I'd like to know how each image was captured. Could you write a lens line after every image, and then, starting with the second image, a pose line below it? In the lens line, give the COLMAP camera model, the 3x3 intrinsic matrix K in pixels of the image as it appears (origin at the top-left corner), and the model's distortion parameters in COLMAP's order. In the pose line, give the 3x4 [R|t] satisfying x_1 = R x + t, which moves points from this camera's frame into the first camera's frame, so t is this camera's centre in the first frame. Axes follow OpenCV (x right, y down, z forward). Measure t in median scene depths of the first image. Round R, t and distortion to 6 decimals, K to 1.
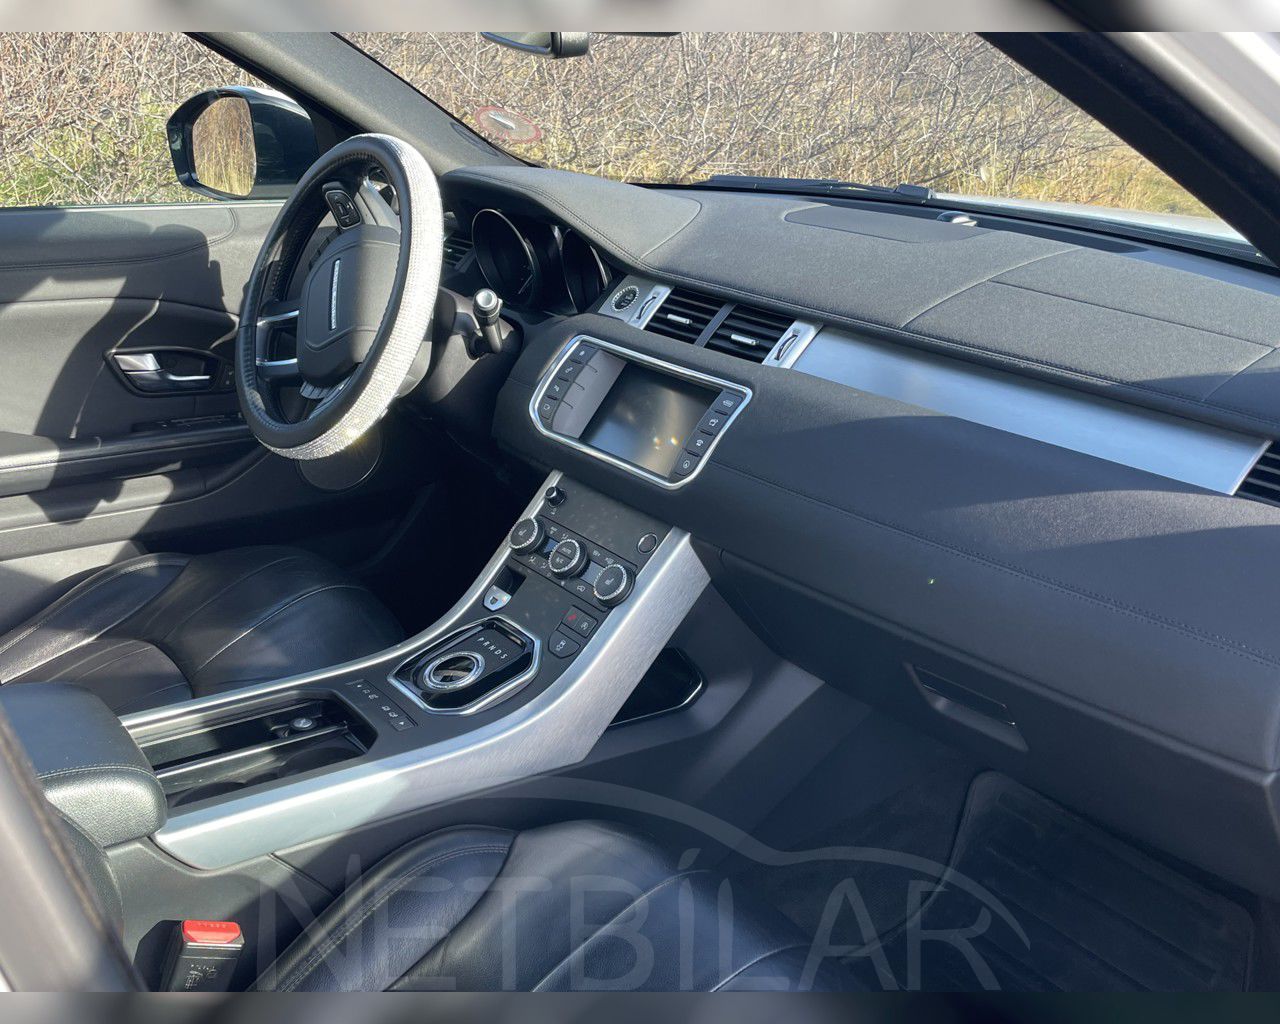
lens RADIAL K [[1276.5, 0, 648.8], [0, 1276.5, 503.1], [0, 0, 1]] dist [0.043886, 0.000000]
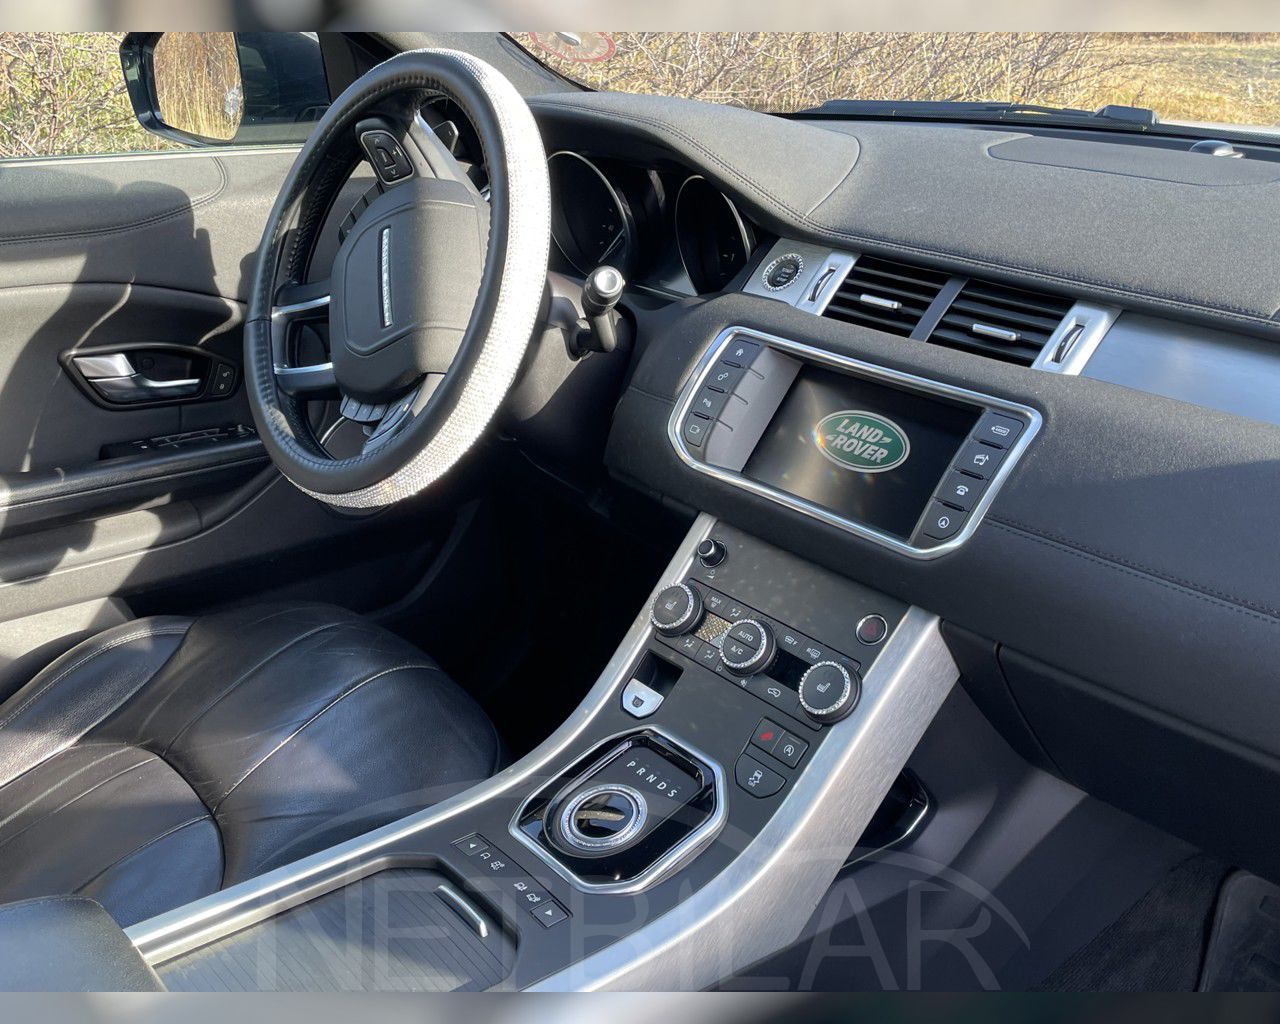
lens RADIAL K [[1276.5, 0, 640.5], [0, 1276.5, 531.0], [0, 0, 1]] dist [0.043886, 0.000000]
pose [[0.998877, -0.031788, 0.035138, -0.131218], [0.029377, 0.997313, 0.067115, -0.063694], [-0.037177, -0.066007, 0.997126, 0.262218]]
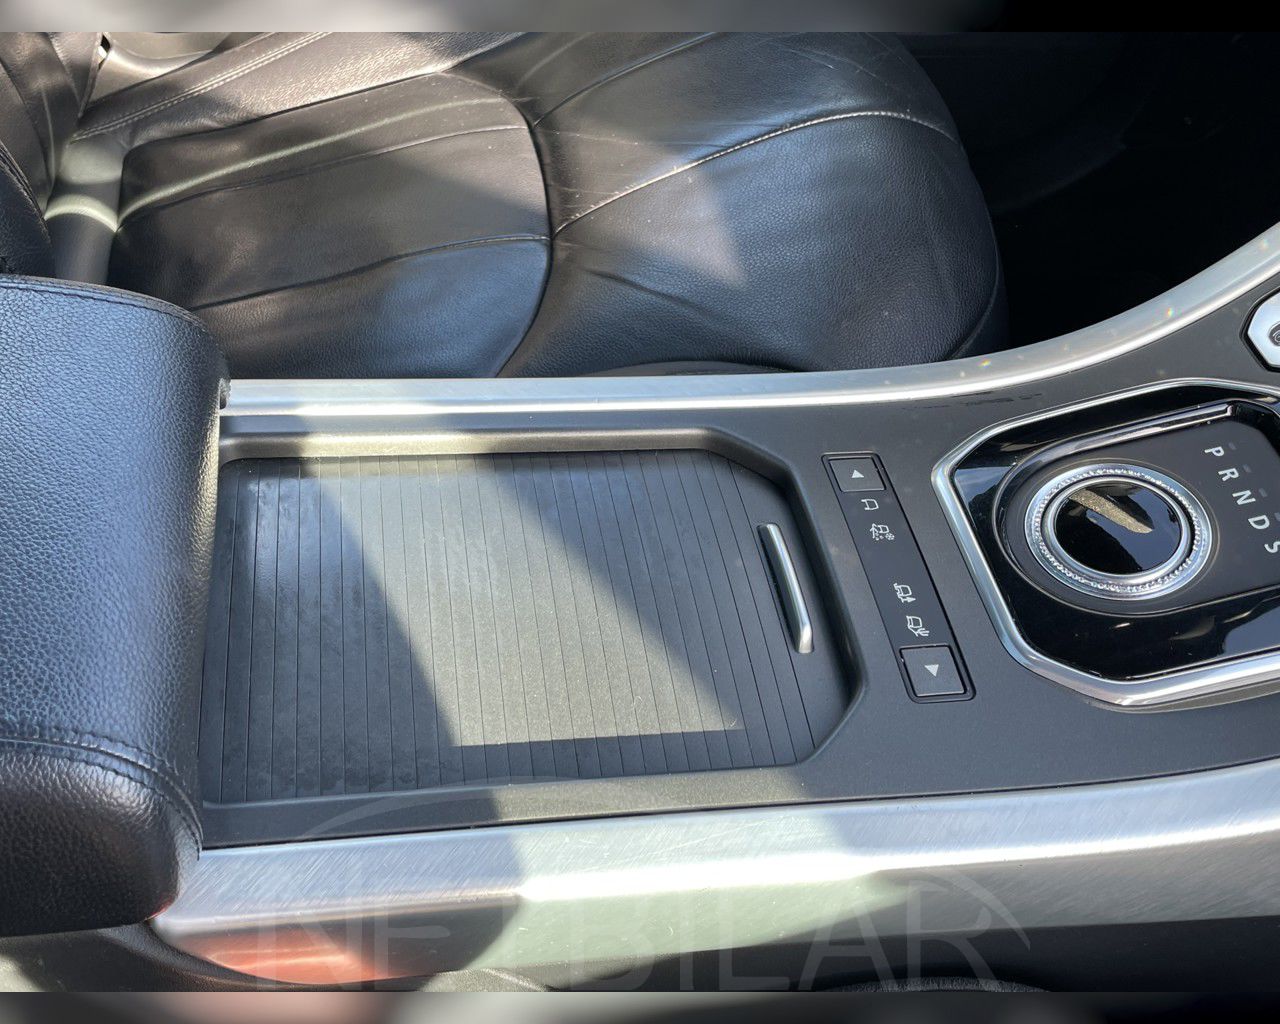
lens RADIAL K [[1276.5, 0, 642.0], [0, 1276.5, 511.4], [0, 0, 1]] dist [0.043886, 0.000000]
pose [[0.880787, 0.384579, -0.276249, -0.148436], [-0.219517, 0.848559, 0.481414, -0.015332], [0.419555, -0.363381, 0.831822, 0.557888]]
